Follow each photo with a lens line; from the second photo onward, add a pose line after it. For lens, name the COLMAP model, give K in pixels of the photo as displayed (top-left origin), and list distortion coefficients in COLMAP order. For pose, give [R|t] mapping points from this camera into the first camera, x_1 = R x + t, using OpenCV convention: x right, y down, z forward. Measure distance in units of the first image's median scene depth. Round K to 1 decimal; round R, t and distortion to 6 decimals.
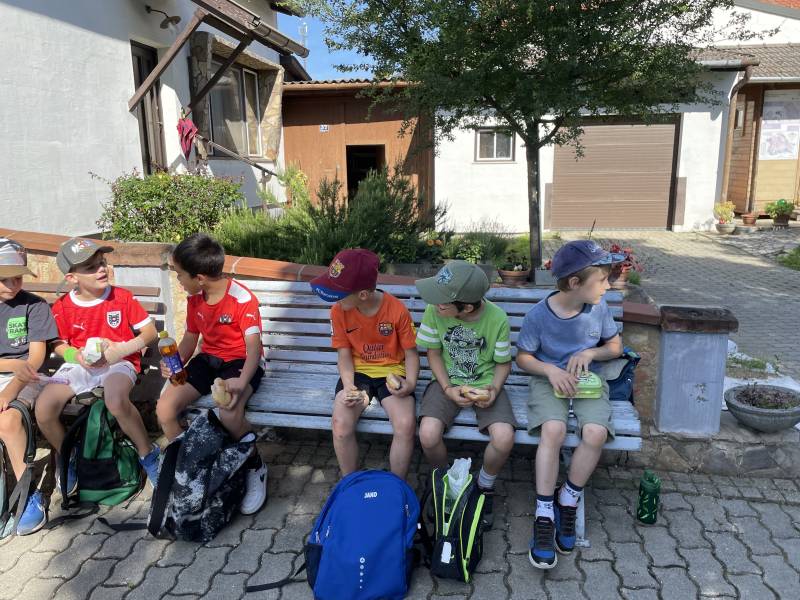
lens RADIAL K [[597.2, 0, 400.4], [0, 597.2, 295.1], [0, 0, 1]] dist [0.097675, -0.131095]
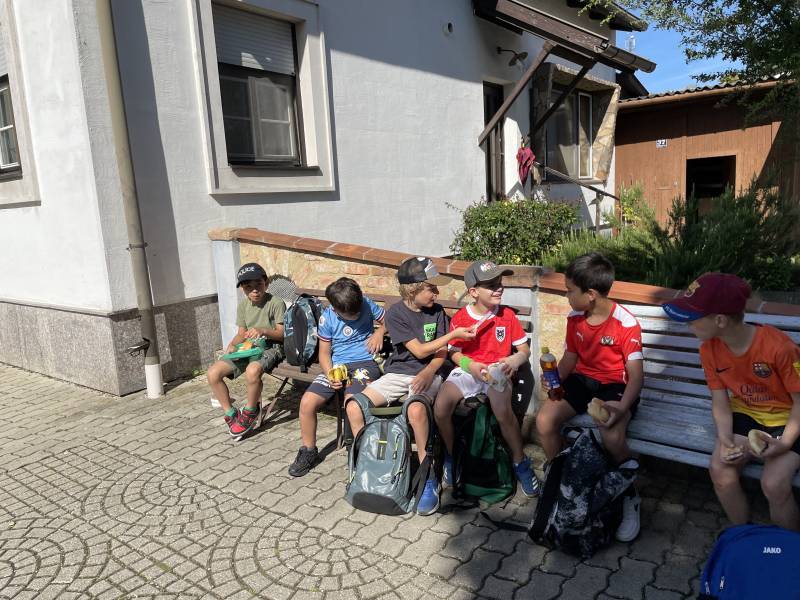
lens RADIAL K [[596.9, 0, 400.0], [0, 596.9, 300.0], [0, 0, 1]] dist [0.091482, -0.140680]
pose [[0.874985, 0.038362, -0.482628, -0.097847], [-0.051761, 0.998555, -0.014470, 0.002111], [0.481376, 0.037642, 0.875706, -0.047600]]
